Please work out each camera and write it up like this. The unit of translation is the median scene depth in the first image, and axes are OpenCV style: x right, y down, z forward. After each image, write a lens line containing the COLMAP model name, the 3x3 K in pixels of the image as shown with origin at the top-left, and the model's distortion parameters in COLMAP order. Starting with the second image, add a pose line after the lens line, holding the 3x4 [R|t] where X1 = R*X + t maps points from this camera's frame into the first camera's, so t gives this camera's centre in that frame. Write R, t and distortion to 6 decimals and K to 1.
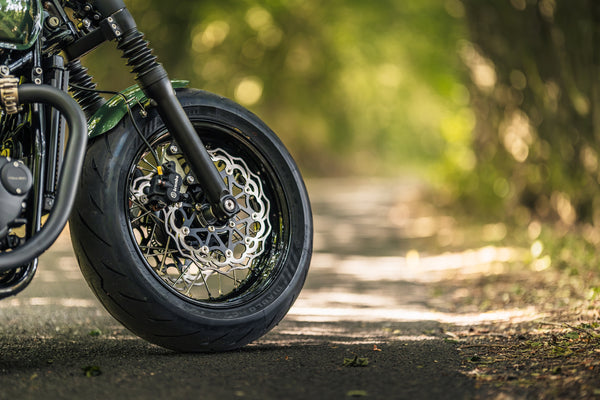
lens RADIAL K [[1726.2, 0, 300.0], [0, 1726.2, 200.0], [0, 0, 1]] dist [-0.091971, 0.961239]
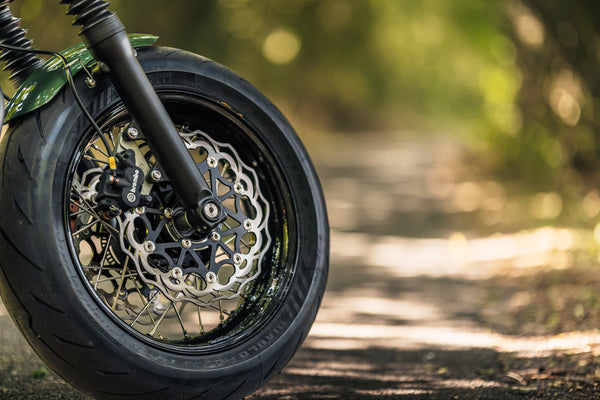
lens RADIAL K [[1726.2, 0, 300.0], [0, 1726.2, 200.0], [0, 0, 1]] dist [-0.091971, 0.961239]
pose [[0.999781, 0.004044, -0.020555, 0.010317], [-0.003471, 0.999607, 0.027806, -0.020976], [0.020660, -0.027729, 0.999402, 0.278592]]
